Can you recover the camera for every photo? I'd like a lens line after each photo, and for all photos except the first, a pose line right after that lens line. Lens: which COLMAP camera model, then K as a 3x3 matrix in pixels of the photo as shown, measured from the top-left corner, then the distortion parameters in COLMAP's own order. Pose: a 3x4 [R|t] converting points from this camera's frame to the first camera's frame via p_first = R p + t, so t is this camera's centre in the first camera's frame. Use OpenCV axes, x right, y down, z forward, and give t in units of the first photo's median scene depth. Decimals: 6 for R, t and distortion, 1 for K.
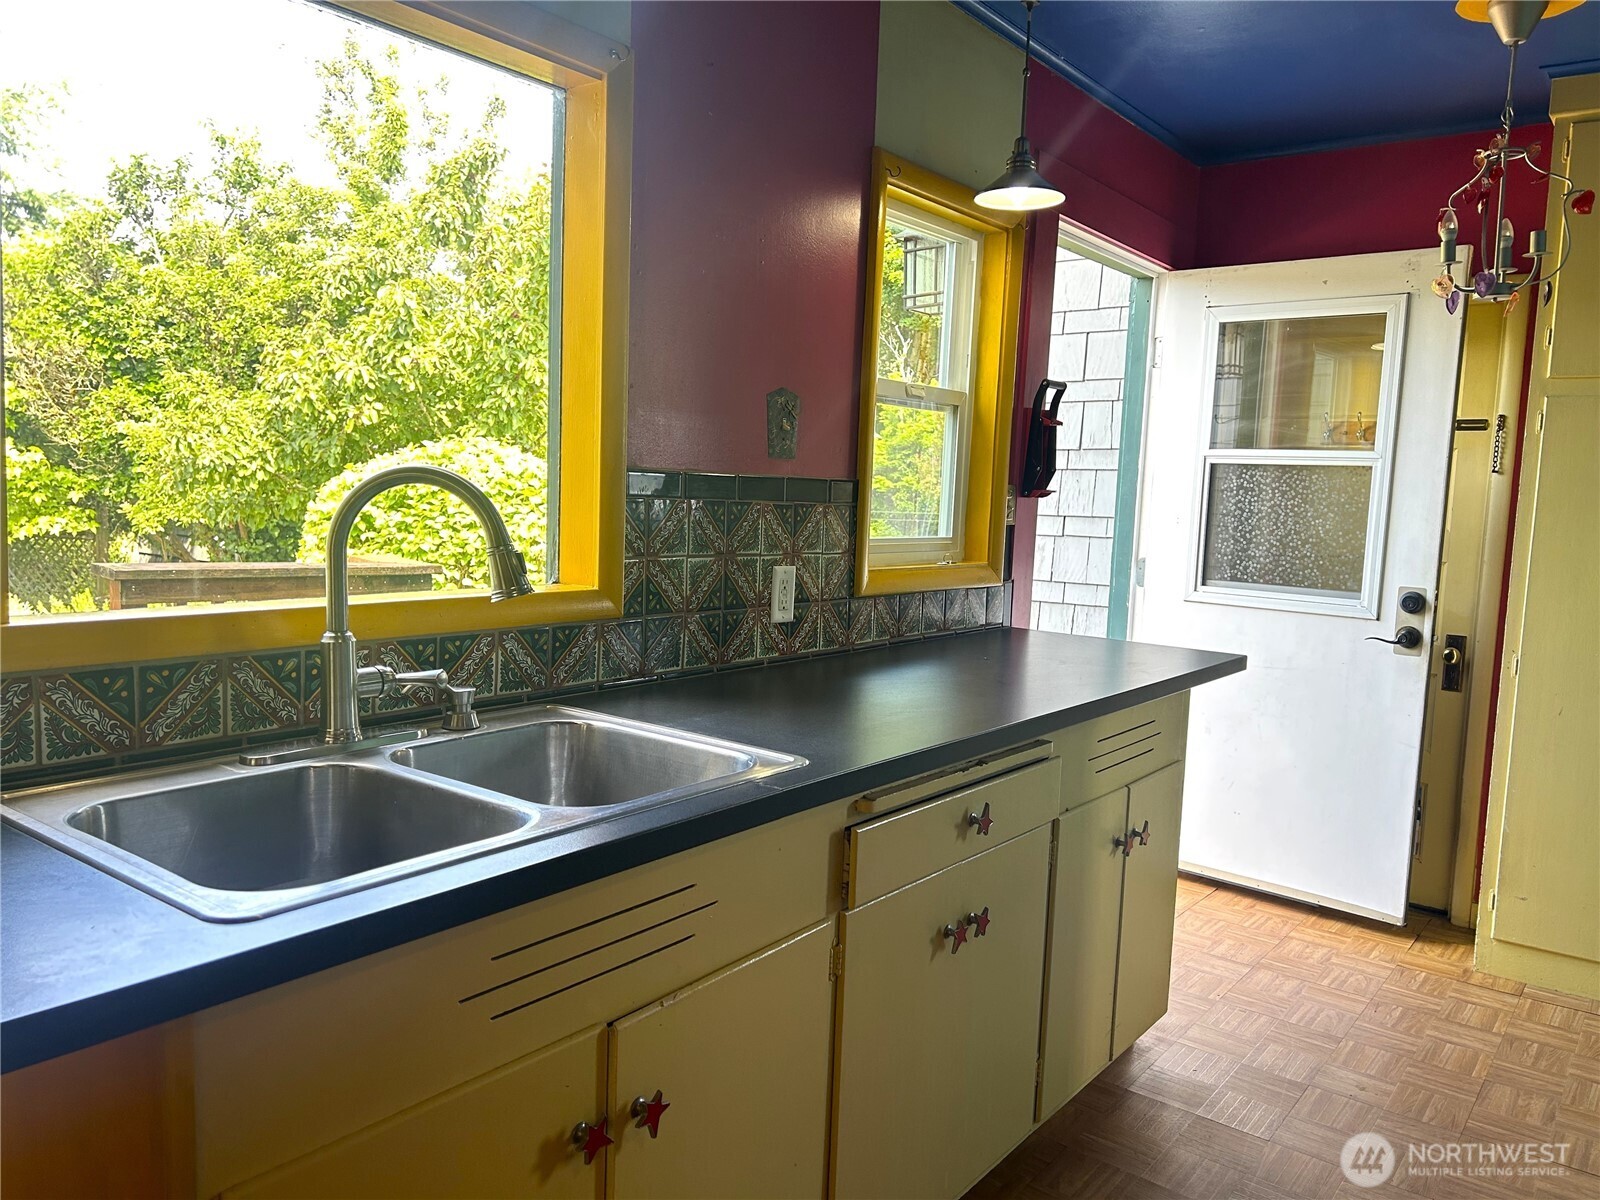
lens RADIAL K [[1183.1, 0, 803.0], [0, 1183.1, 600.4], [0, 0, 1]] dist [0.026026, -0.040479]
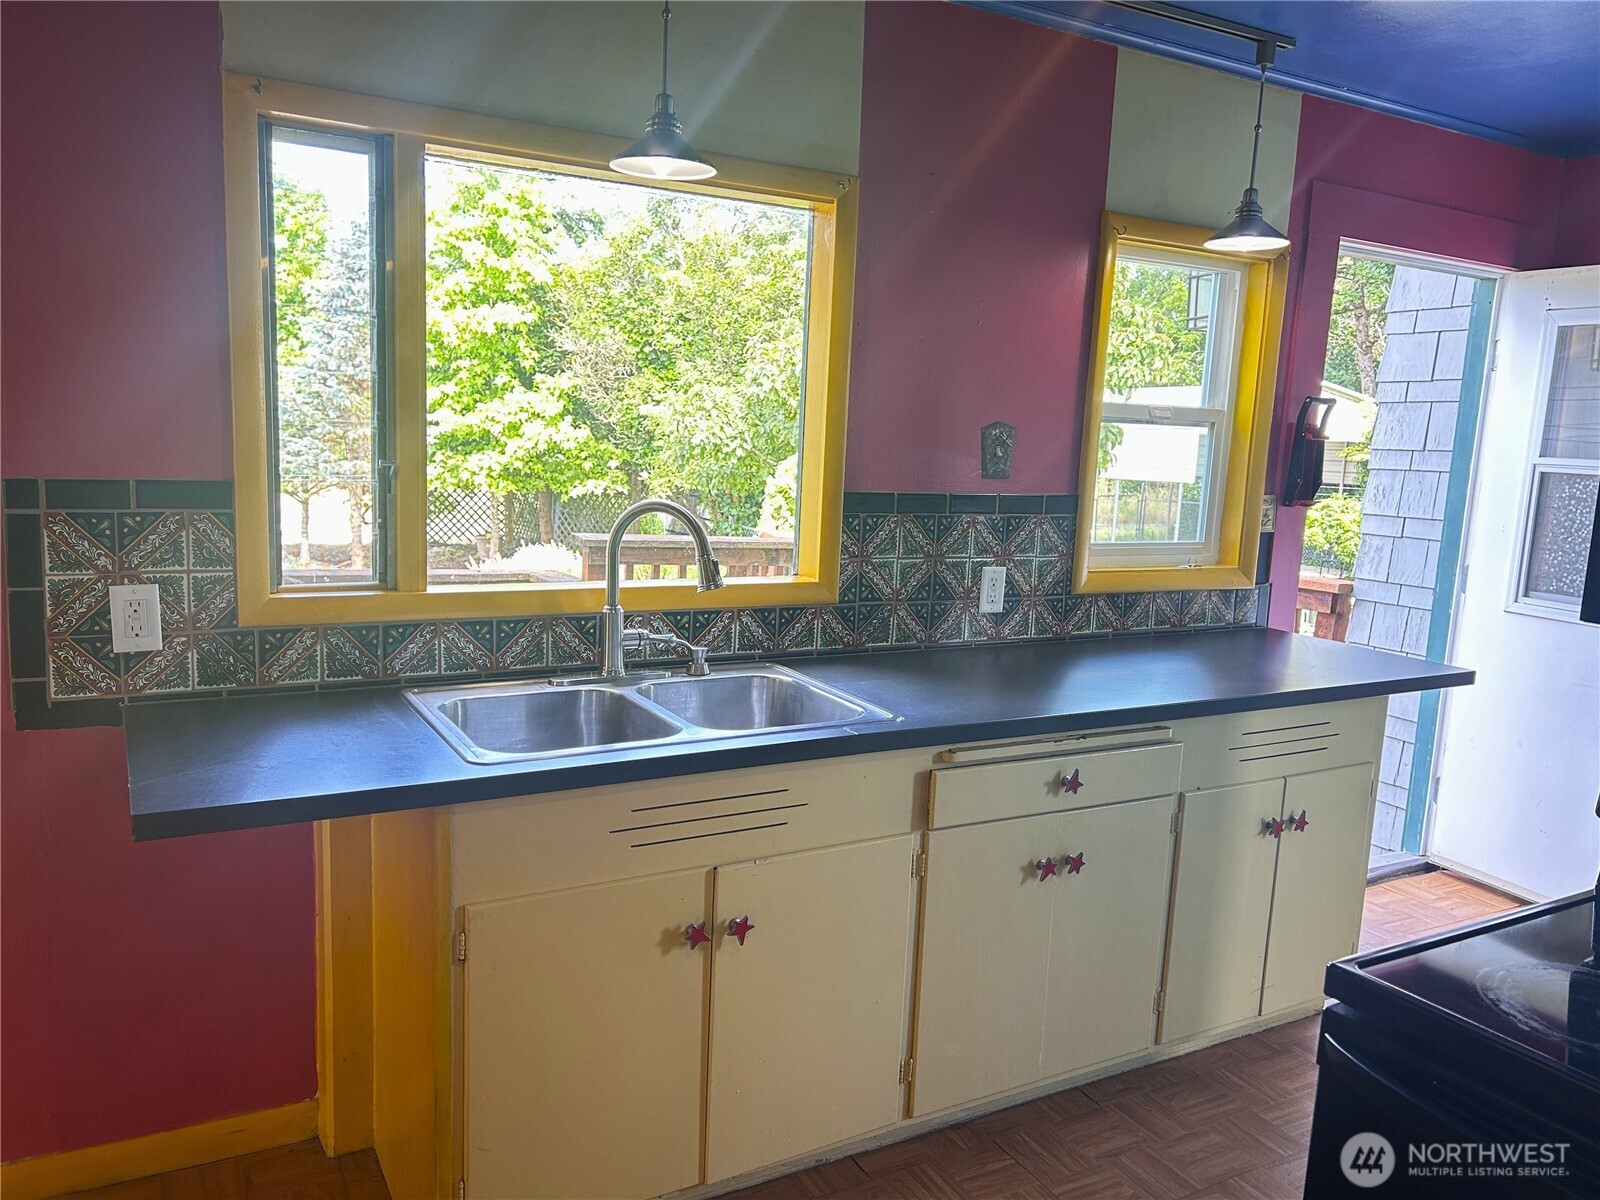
lens RADIAL K [[1183.1, 0, 812.9], [0, 1183.1, 611.1], [0, 0, 1]] dist [0.026026, -0.040479]
pose [[0.918832, 0.062159, -0.389723, 0.273119], [-0.046653, 0.997702, 0.049138, -0.032711], [0.391881, -0.026968, 0.919620, -0.191685]]
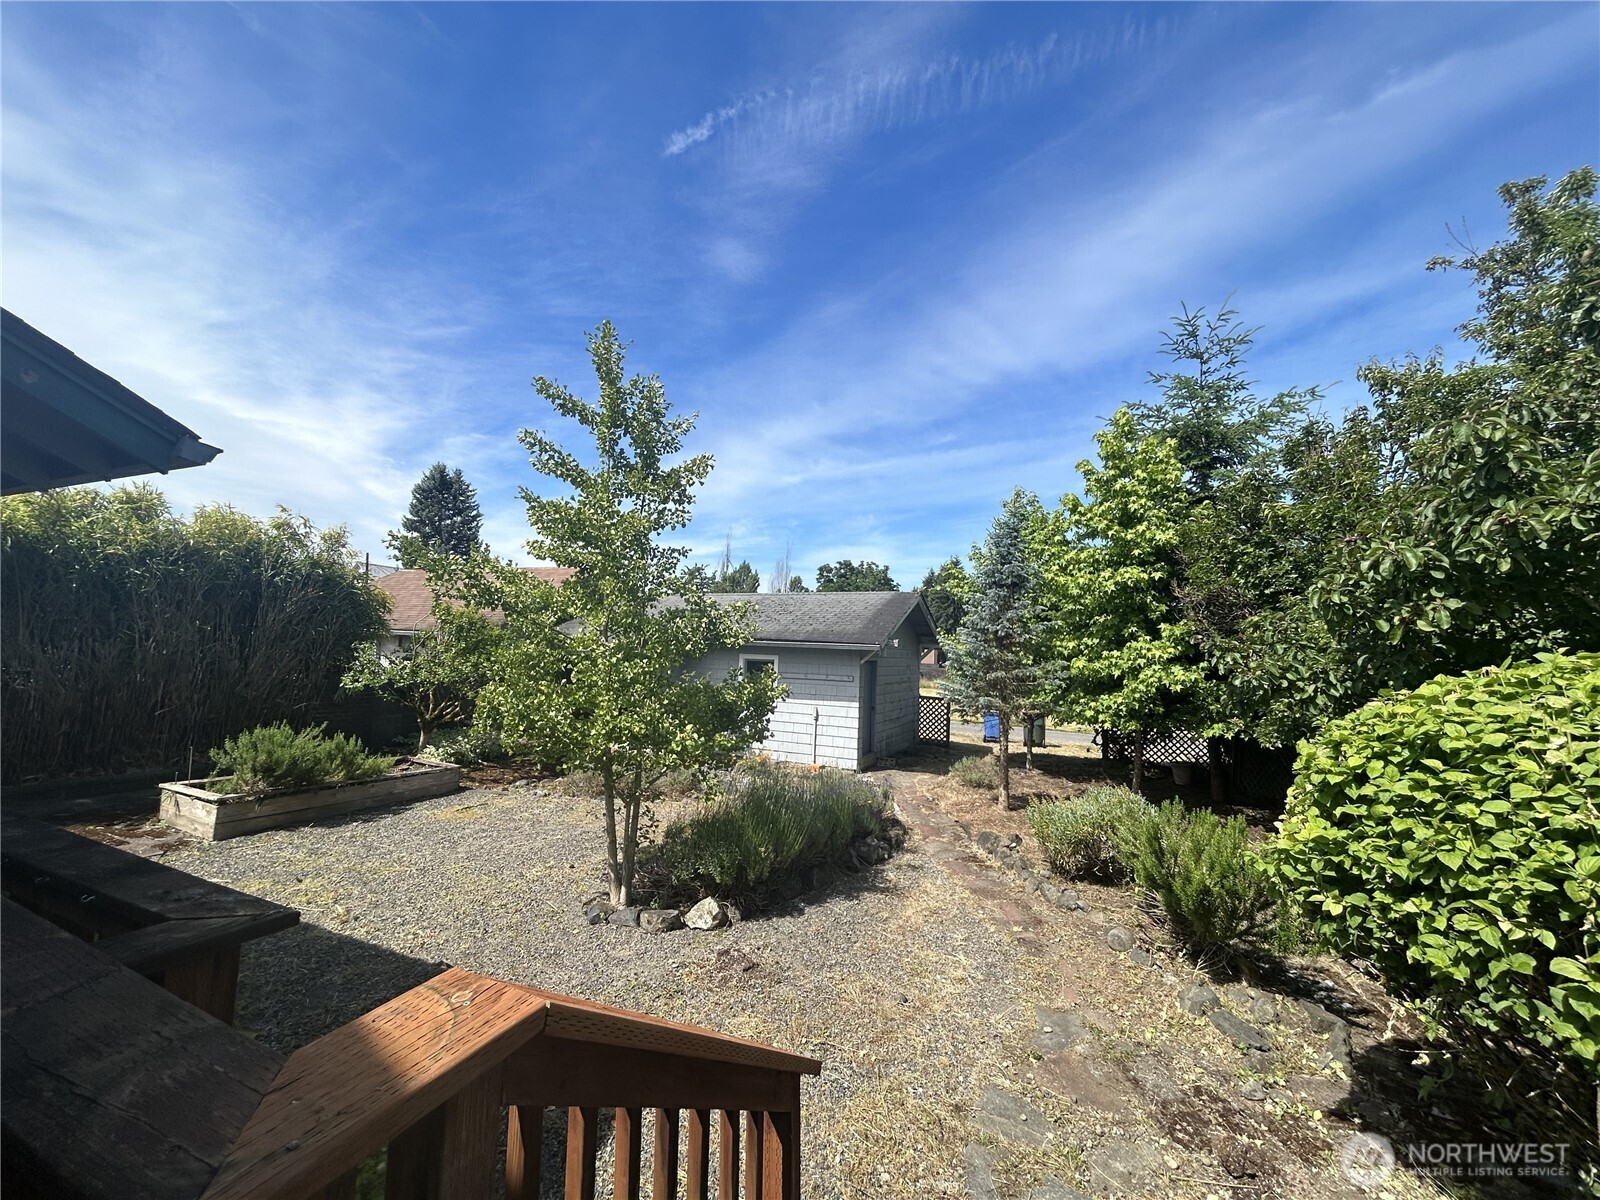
lens RADIAL K [[656.3, 0, 806.3], [0, 656.3, 594.7], [0, 0, 1]] dist [-0.002449, 0.000483]
pose [[0.233552, -0.114984, -0.965522, -0.289172], [-0.121678, 0.981722, -0.146346, -0.236880], [0.964701, 0.151662, 0.215292, 1.906058]]
